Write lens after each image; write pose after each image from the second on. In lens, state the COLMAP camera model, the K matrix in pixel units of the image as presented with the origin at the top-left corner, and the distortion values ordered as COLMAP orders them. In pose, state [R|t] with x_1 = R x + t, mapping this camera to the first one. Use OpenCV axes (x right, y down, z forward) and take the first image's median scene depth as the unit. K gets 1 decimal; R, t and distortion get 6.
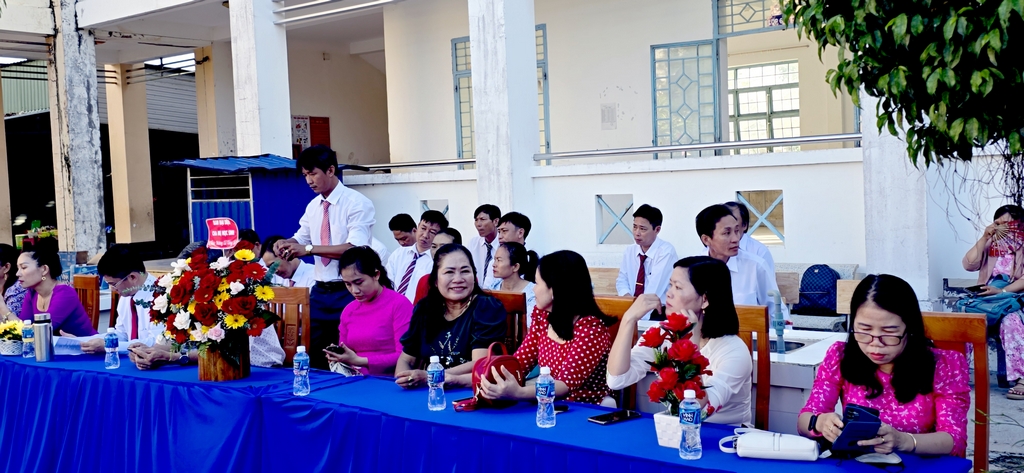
lens RADIAL K [[1029.9, 0, 509.5], [0, 1029.9, 232.9], [0, 0, 1]] dist [0.179325, -0.238987]
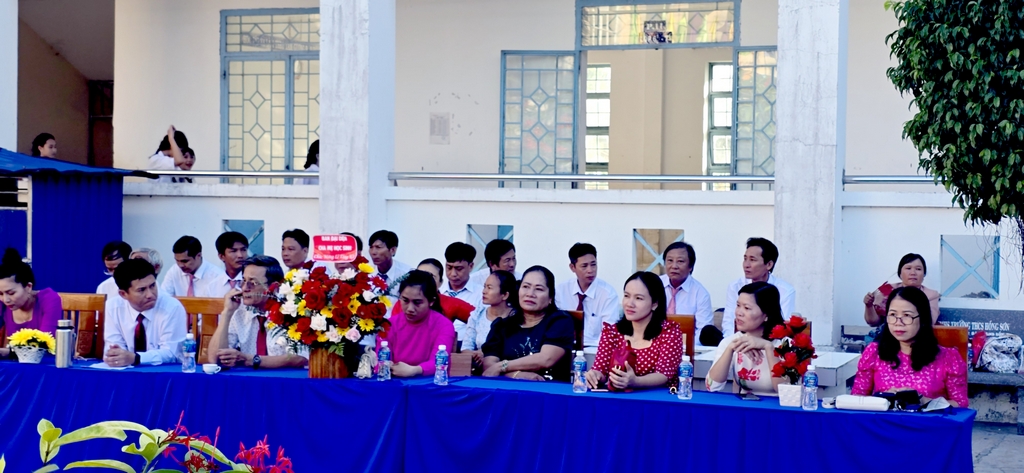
lens RADIAL K [[1670.7, 0, 533.4], [0, 1670.7, 239.3], [0, 0, 1]] dist [0.194839, -0.094274]
pose [[0.953453, 0.045665, 0.298063, -0.330295], [-0.037911, 0.998777, -0.031747, 0.021641], [-0.299148, 0.018969, 0.954018, -0.421908]]
